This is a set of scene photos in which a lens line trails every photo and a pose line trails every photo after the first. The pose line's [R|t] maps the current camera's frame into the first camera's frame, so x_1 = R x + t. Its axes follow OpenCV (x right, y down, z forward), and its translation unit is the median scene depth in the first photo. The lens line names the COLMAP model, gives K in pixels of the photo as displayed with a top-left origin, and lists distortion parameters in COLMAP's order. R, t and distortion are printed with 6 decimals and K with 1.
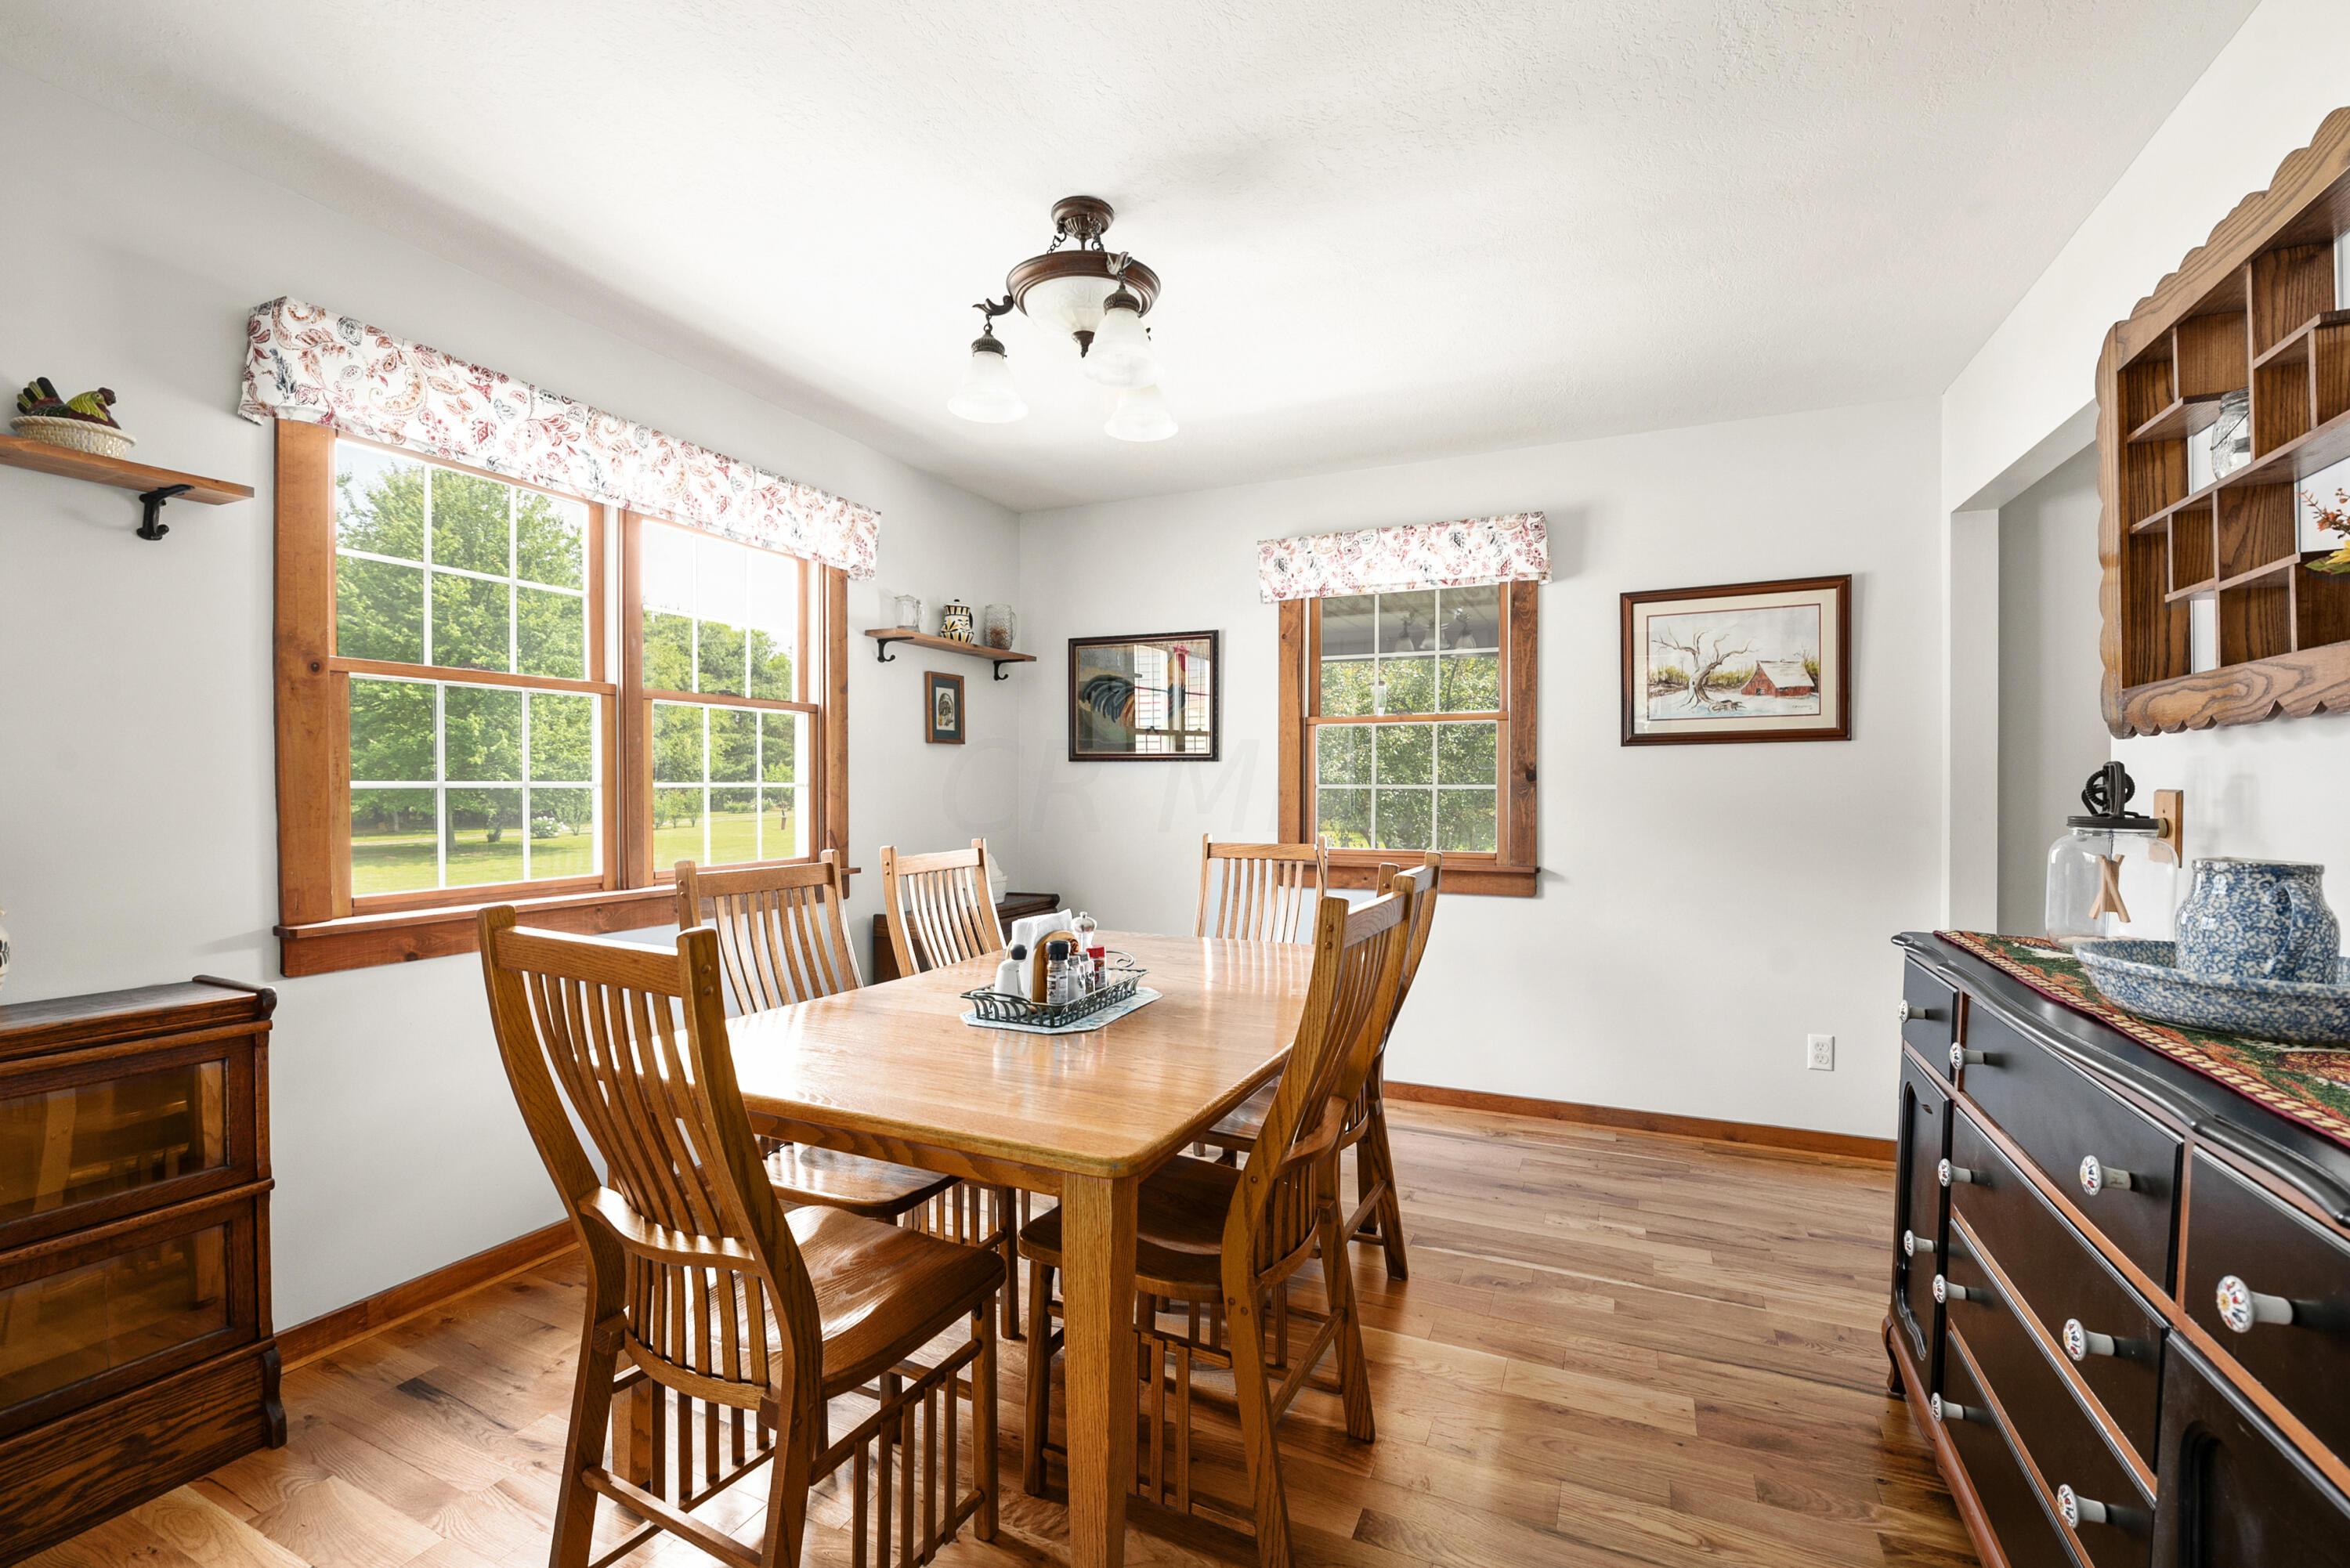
lens RADIAL K [[1001.7, 0, 1183.3], [0, 1001.7, 792.7], [0, 0, 1]] dist [-0.005358, -0.000528]
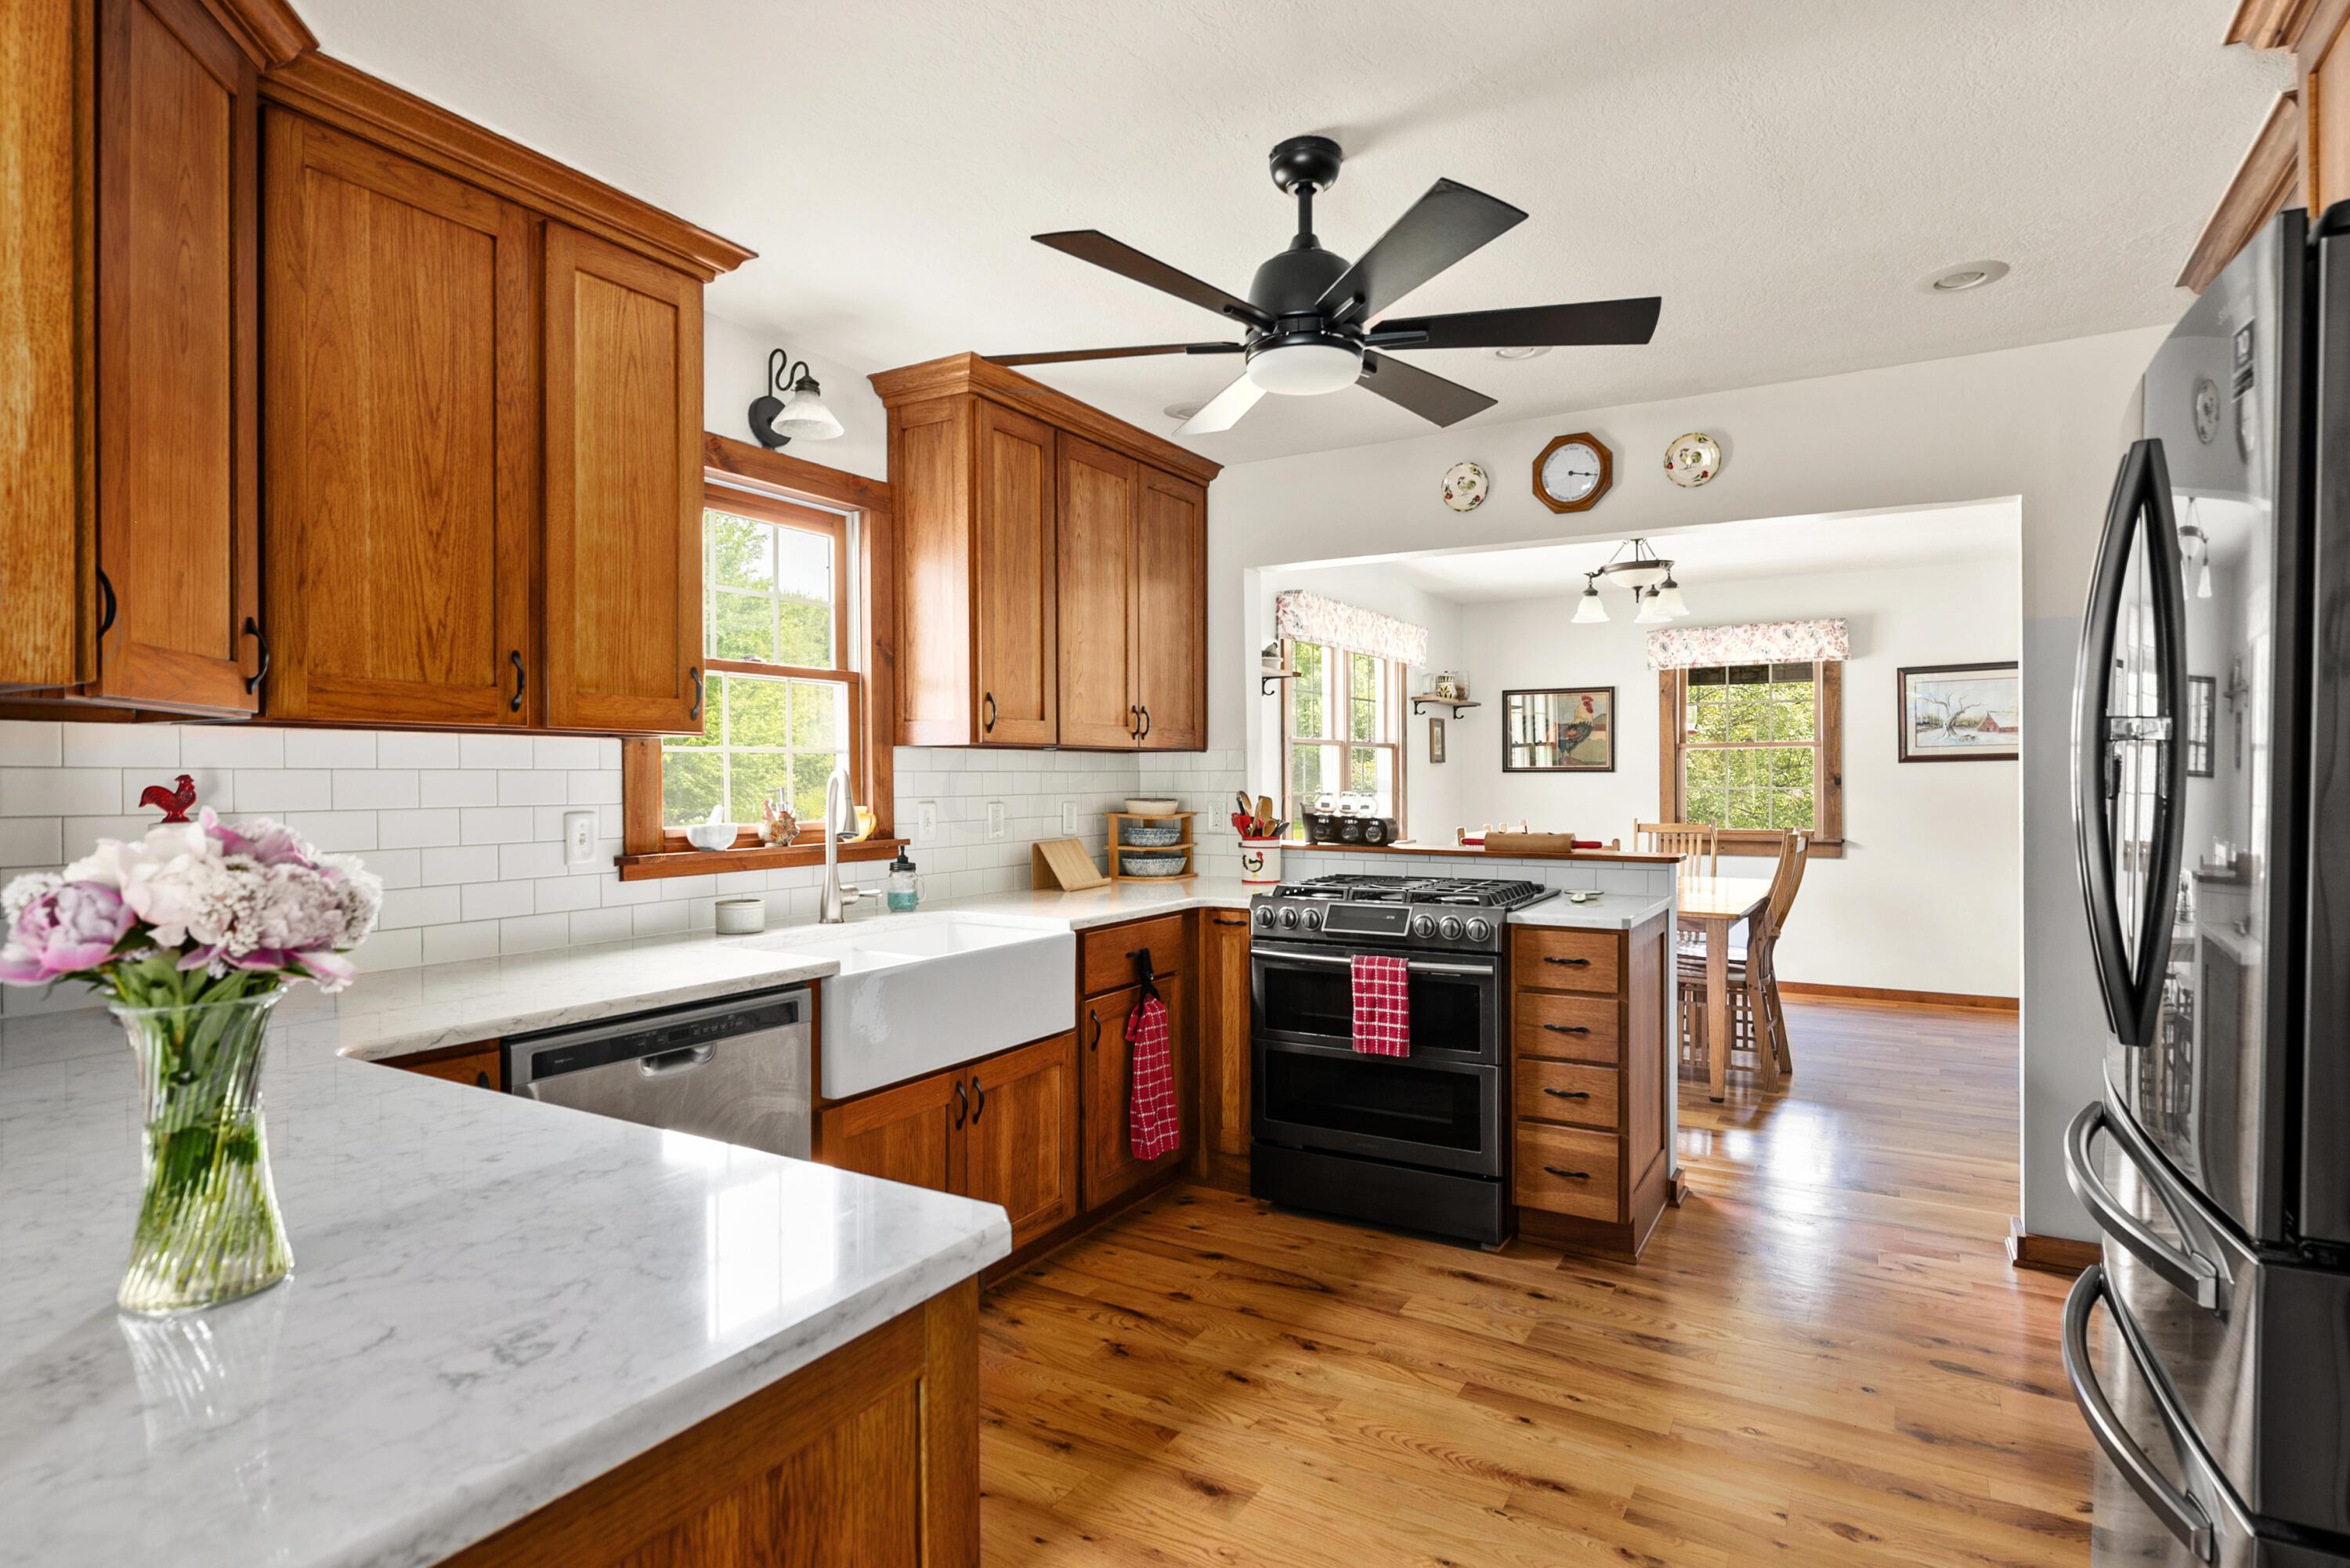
lens RADIAL K [[1206.0, 0, 1173.7], [0, 1206.0, 783.0], [0, 0, 1]] dist [-0.000271, -0.000240]
pose [[0.992643, -0.008260, -0.120798, -0.476473], [0.007896, 0.999963, -0.003488, -0.016665], [0.120822, 0.002508, 0.992671, -1.045956]]
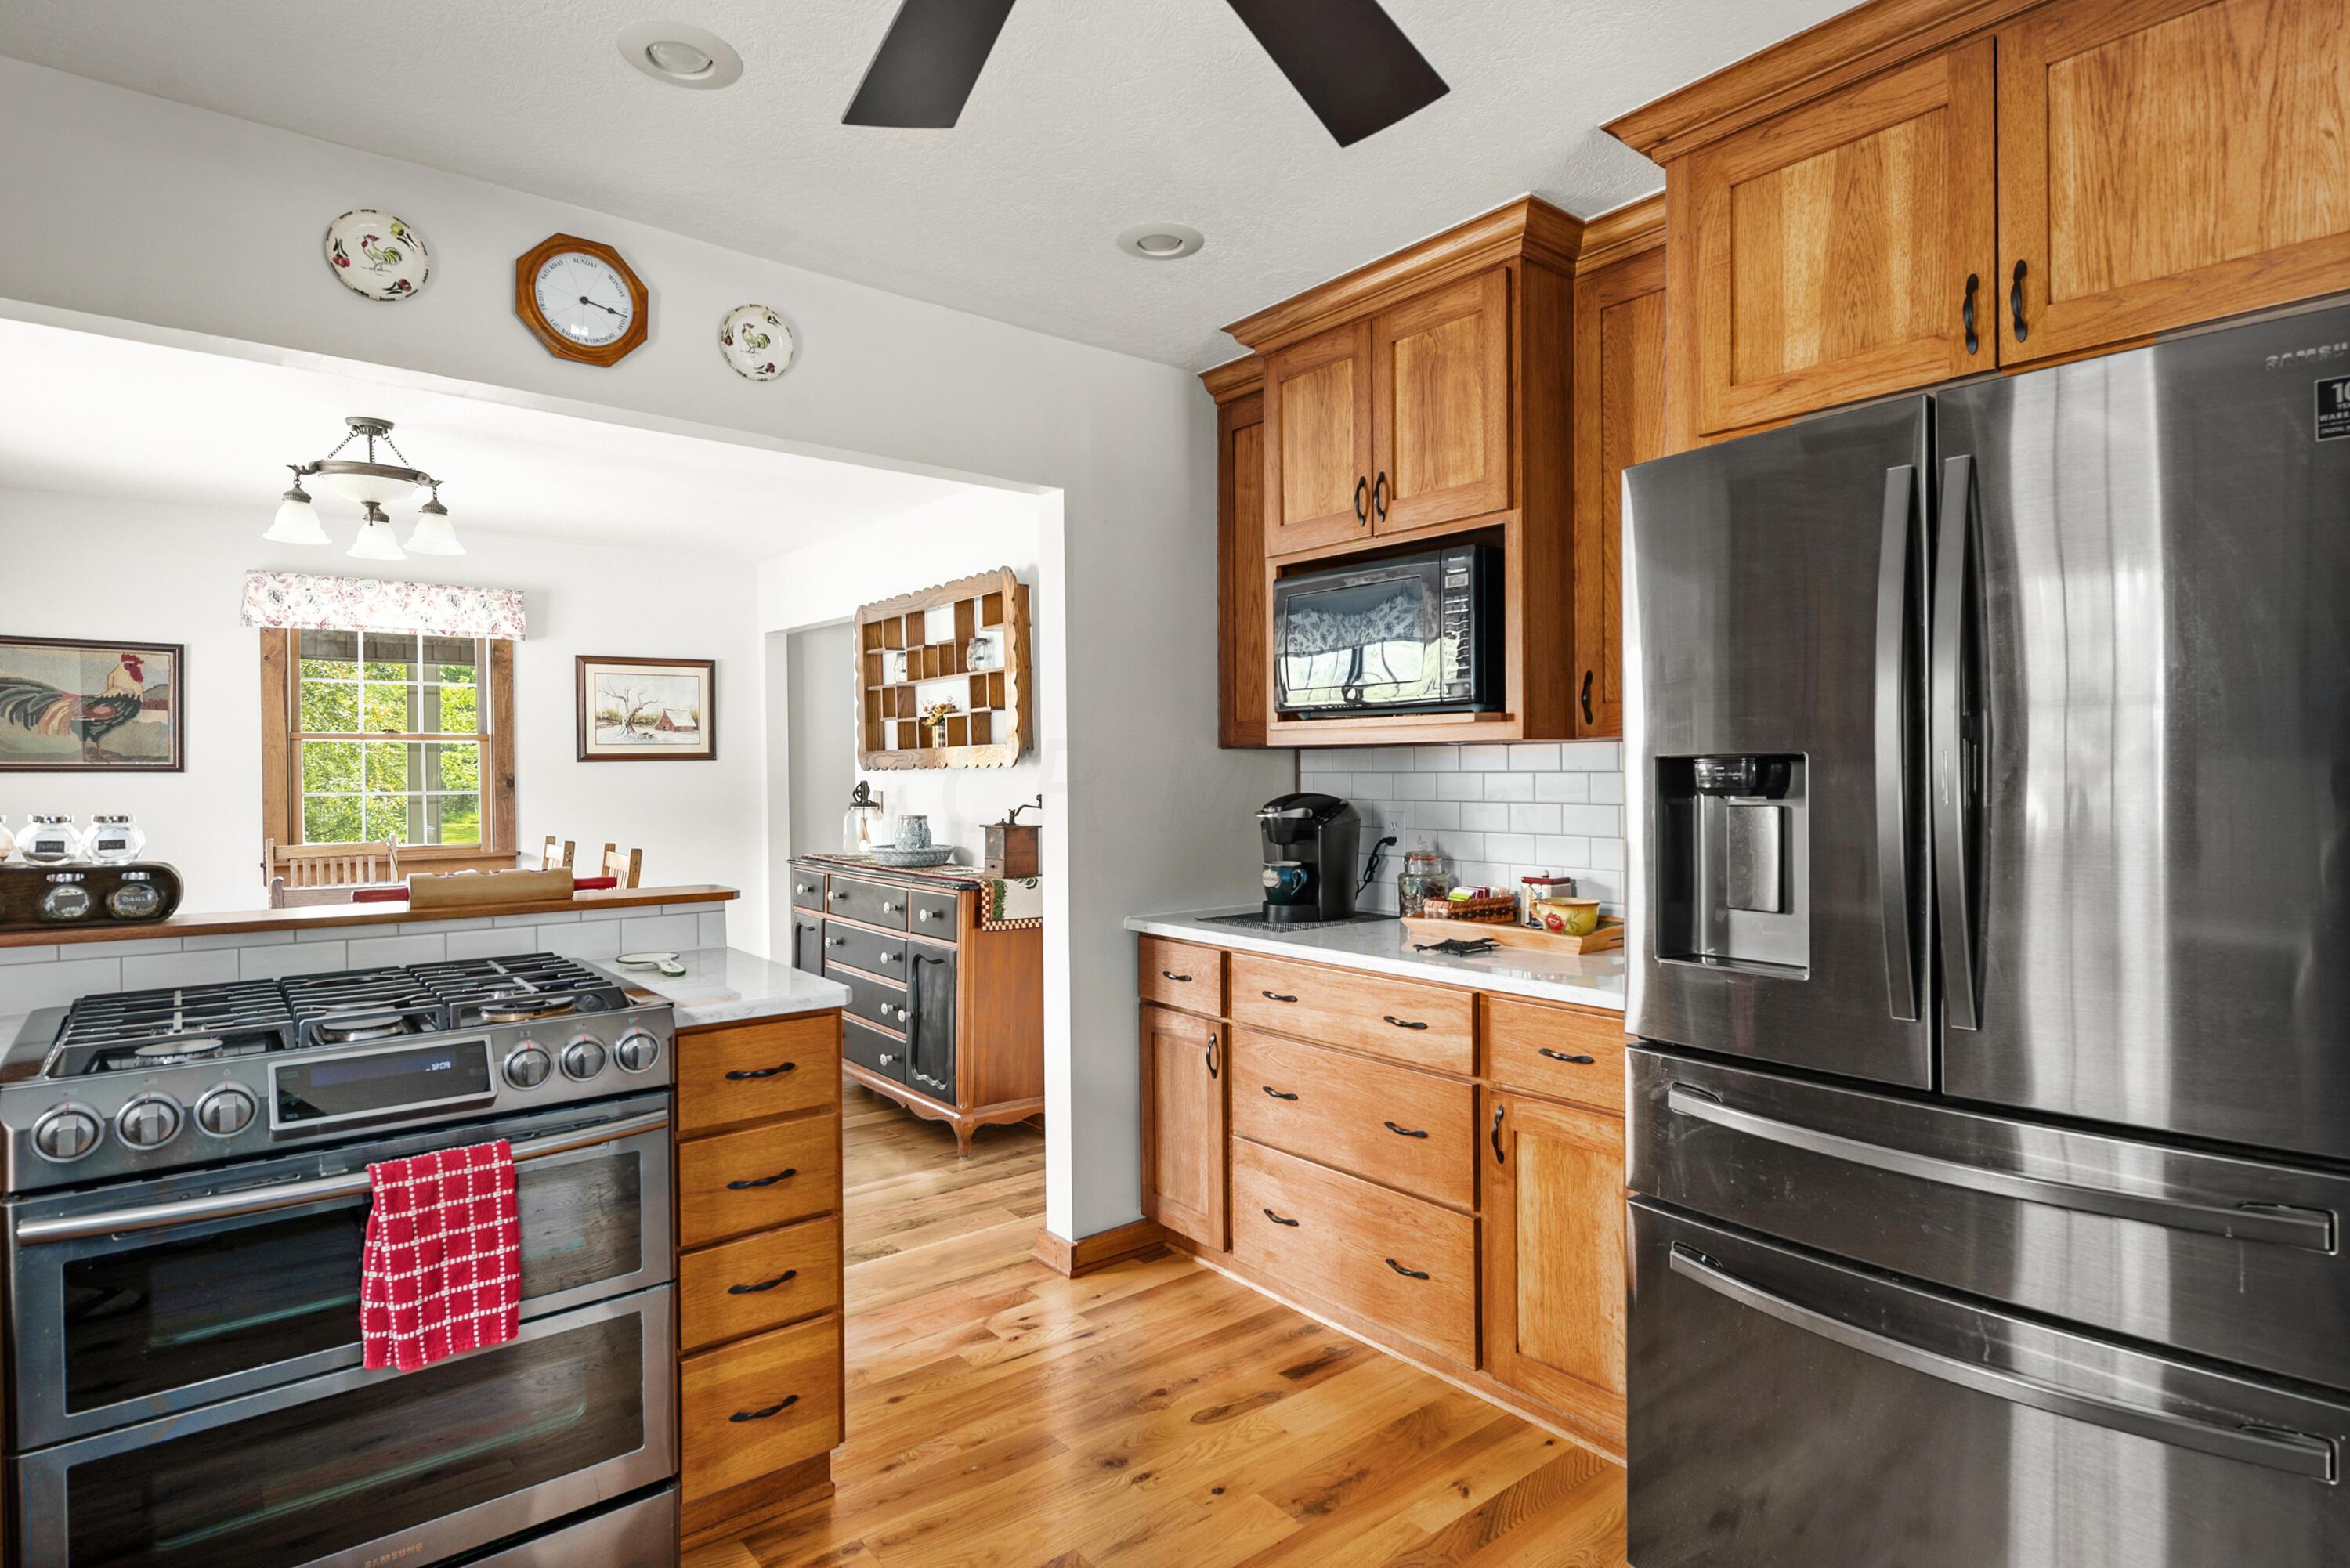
lens RADIAL K [[1216.9, 0, 1184.9], [0, 1216.9, 773.3], [0, 0, 1]] dist [-0.000899, -0.000176]
pose [[0.448562, -0.009146, 0.893705, -0.717100], [0.014010, 0.999897, 0.003201, -0.023642], [-0.893642, 0.011085, 0.448643, -0.547391]]
